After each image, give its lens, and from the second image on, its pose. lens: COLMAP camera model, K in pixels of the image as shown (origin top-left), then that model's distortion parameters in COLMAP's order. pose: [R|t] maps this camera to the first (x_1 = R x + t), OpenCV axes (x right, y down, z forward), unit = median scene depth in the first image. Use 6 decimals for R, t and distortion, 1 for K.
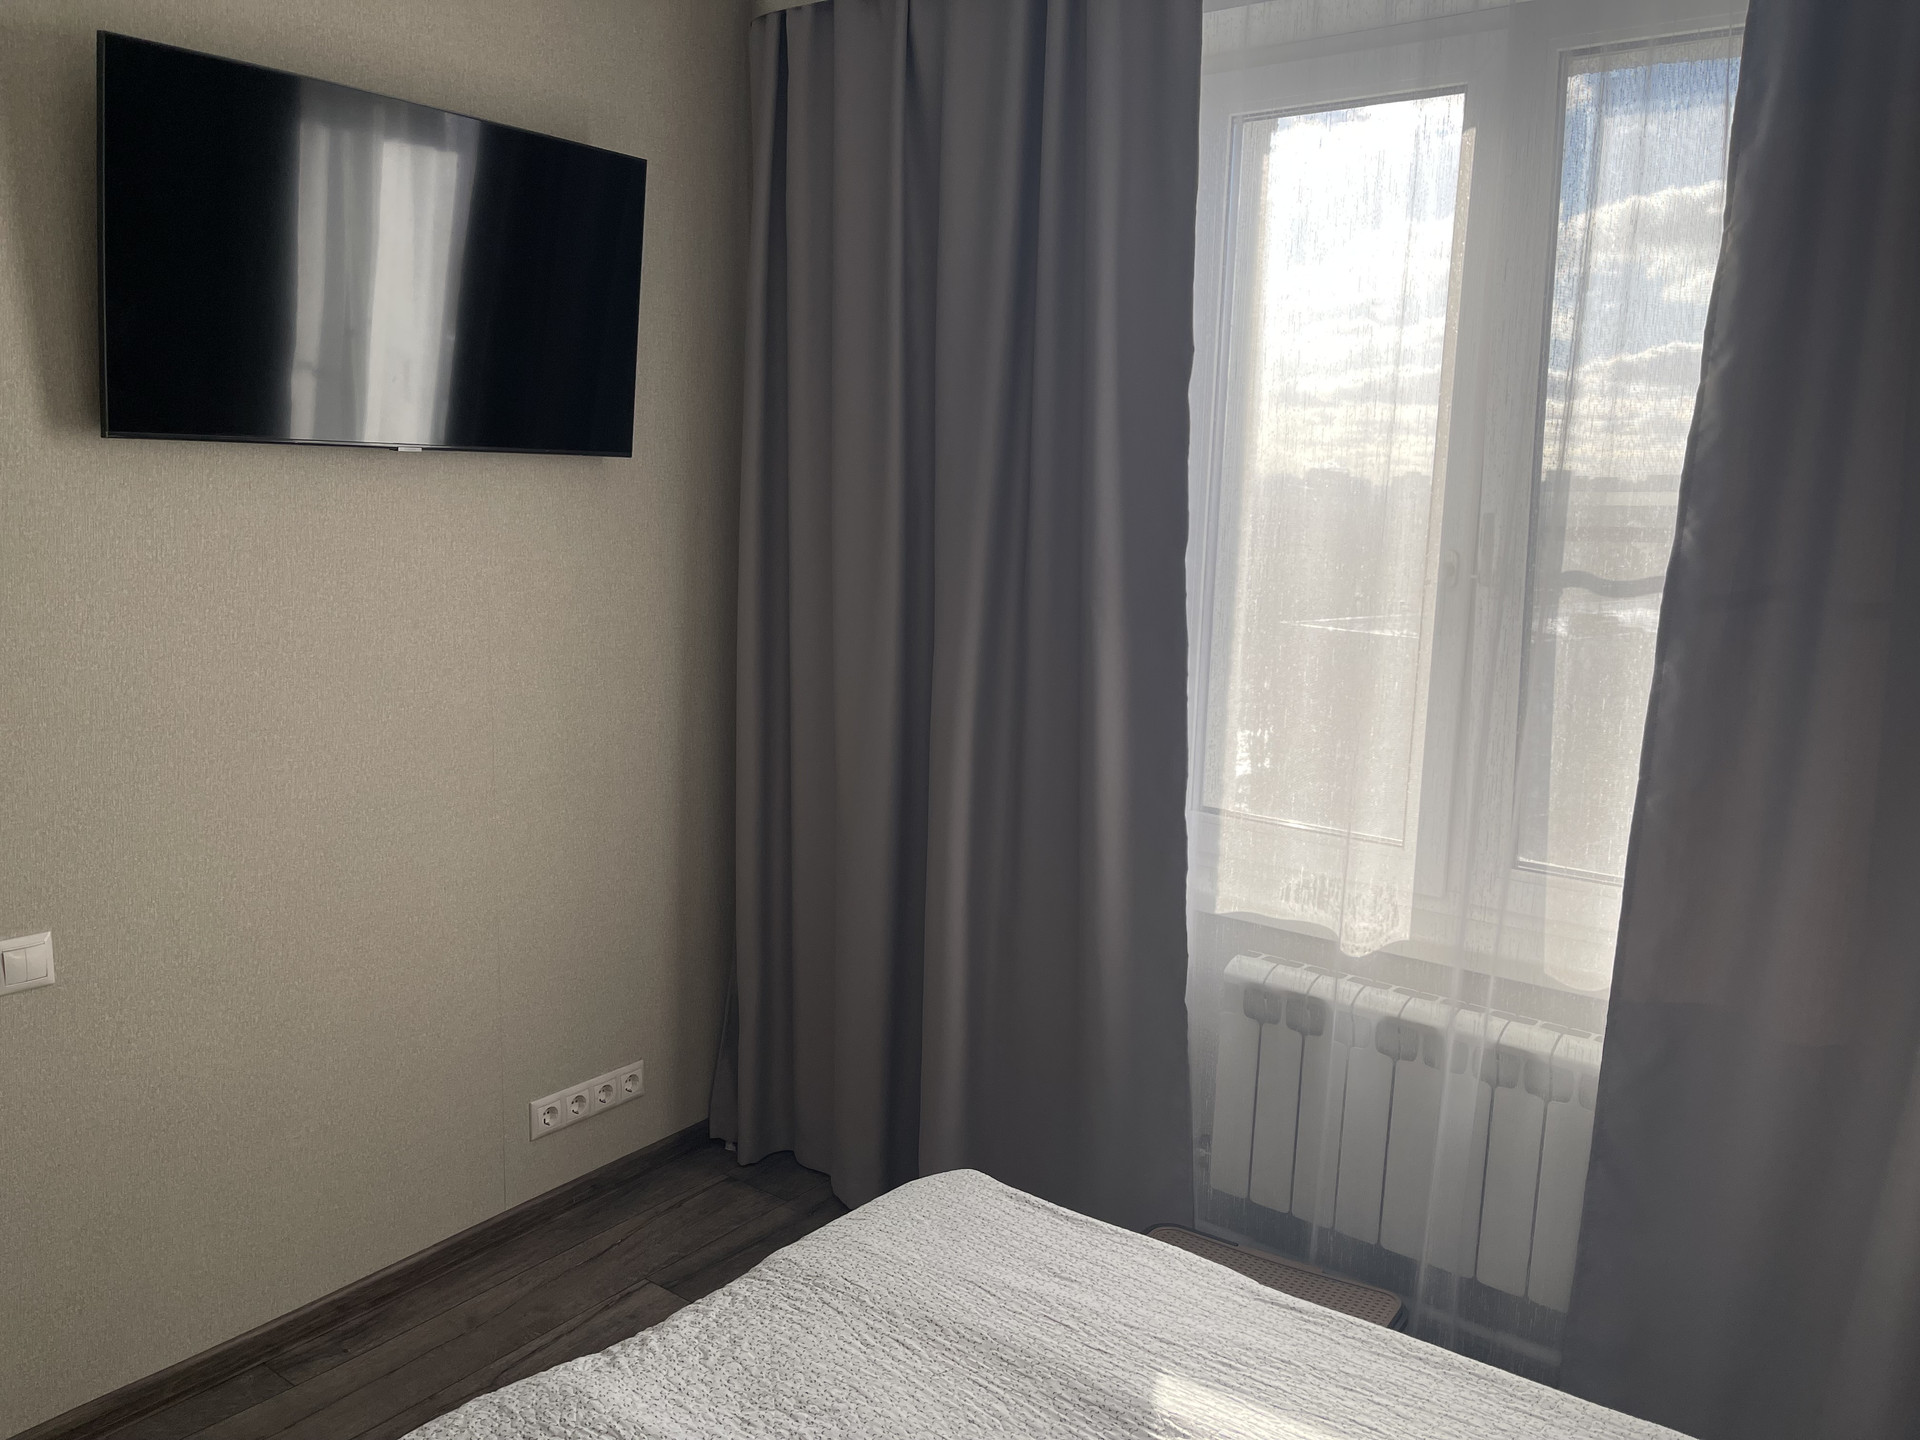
lens RADIAL K [[1450.6, 0, 960.0], [0, 1450.6, 720.0], [0, 0, 1]] dist [-0.005232, -0.003588]
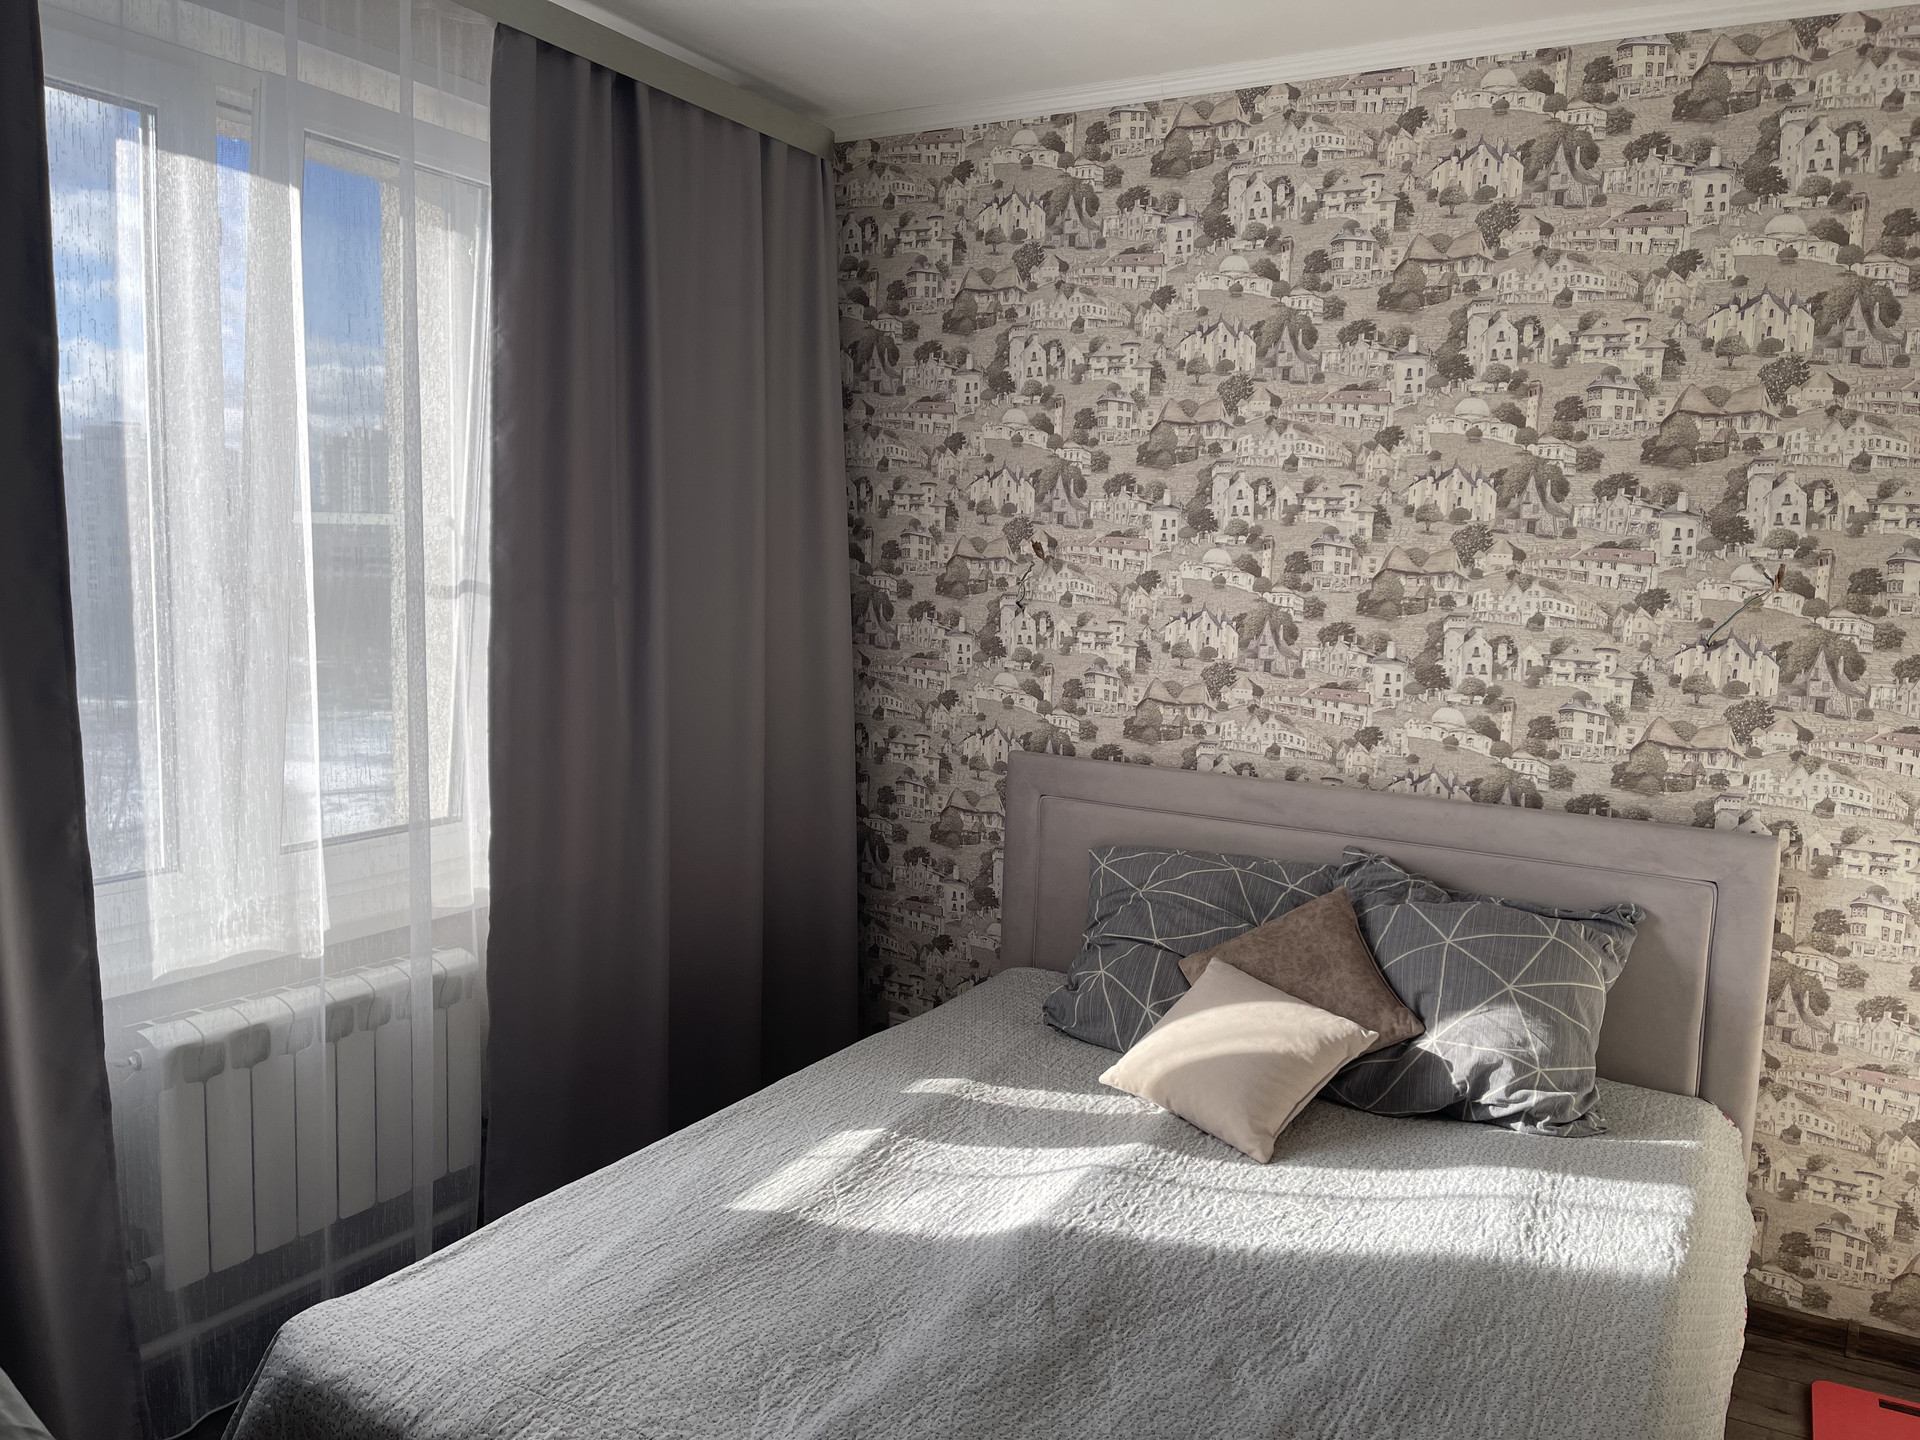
lens RADIAL K [[1450.6, 0, 960.0], [0, 1450.6, 720.0], [0, 0, 1]] dist [-0.005232, -0.003588]
pose [[-0.095598, -0.137388, 0.985893, -0.785493], [0.130446, 0.980159, 0.149238, -0.102178], [-0.986836, 0.142873, -0.075780, 0.601026]]
